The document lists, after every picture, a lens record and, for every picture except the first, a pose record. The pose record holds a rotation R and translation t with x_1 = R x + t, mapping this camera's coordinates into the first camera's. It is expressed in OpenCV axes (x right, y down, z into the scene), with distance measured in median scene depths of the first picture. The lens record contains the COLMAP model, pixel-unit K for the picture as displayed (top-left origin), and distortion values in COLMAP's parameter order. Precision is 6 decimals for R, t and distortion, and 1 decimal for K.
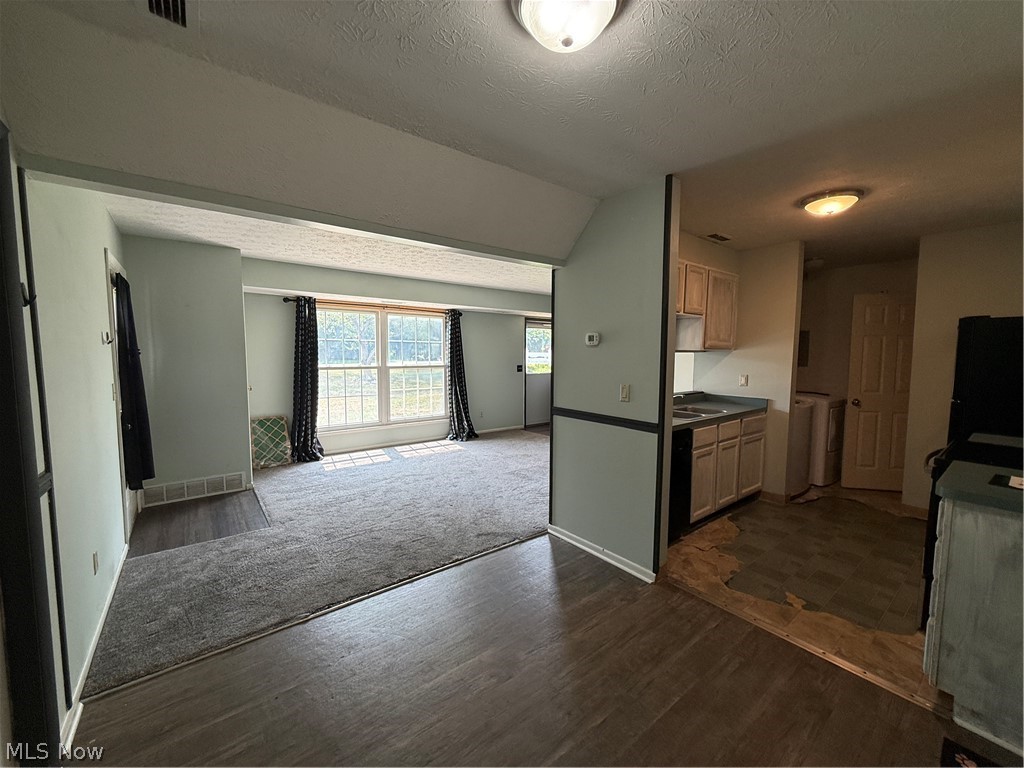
lens RADIAL K [[408.9, 0, 514.4], [0, 408.9, 383.7], [0, 0, 1]] dist [-0.001338, 0.000795]
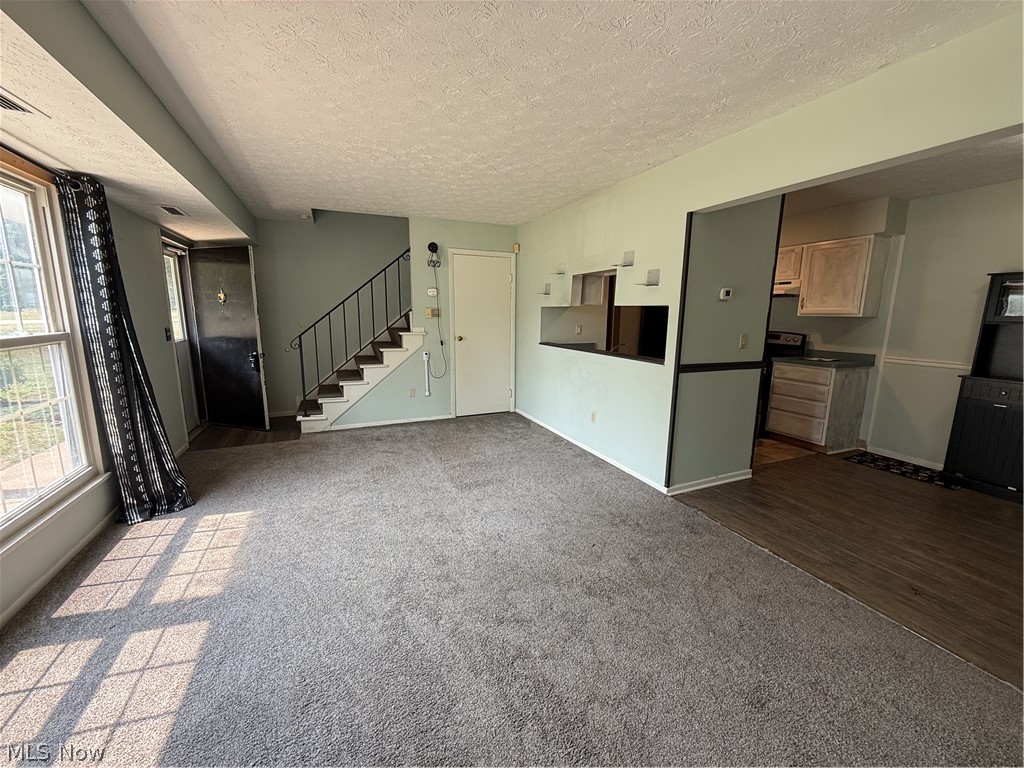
lens RADIAL K [[408.9, 0, 516.9], [0, 408.9, 383.4], [0, 0, 1]] dist [-0.001338, 0.000795]
pose [[0.241178, -0.170420, 0.955400, -0.741383], [0.063238, 0.985128, 0.159759, -0.062057], [-0.968418, 0.021887, 0.248369, 0.936561]]
